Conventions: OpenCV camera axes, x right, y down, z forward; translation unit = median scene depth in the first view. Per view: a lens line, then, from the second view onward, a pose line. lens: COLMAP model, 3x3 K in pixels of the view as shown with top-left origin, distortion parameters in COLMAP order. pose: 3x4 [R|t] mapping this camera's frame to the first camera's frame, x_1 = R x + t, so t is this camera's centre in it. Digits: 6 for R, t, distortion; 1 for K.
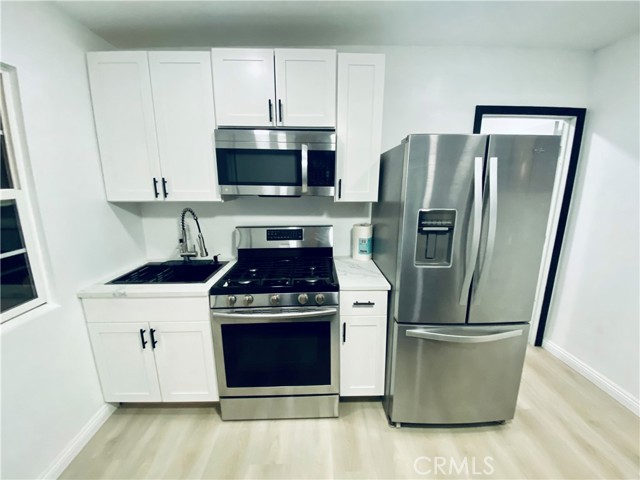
lens RADIAL K [[265.1, 0, 314.2], [0, 265.1, 240.2], [0, 0, 1]] dist [0.007781, -0.003880]
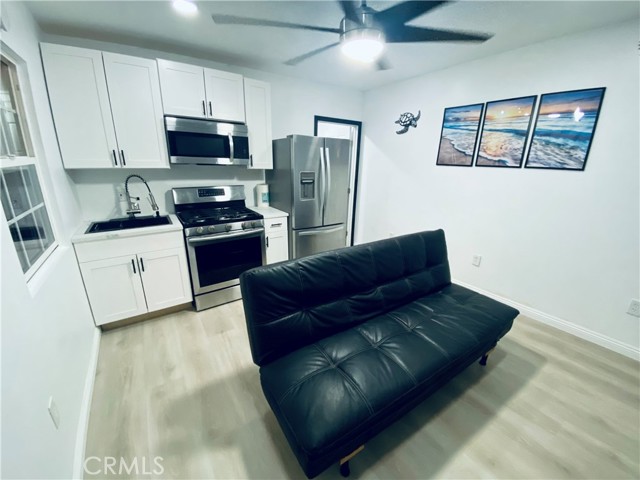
lens RADIAL K [[265.1, 0, 323.0], [0, 265.1, 241.5], [0, 0, 1]] dist [0.007781, -0.003880]
pose [[0.830987, -0.143866, 0.537367, -0.525027], [0.090774, 0.988101, 0.124165, 0.145813], [-0.548836, -0.054401, 0.834158, -0.697157]]
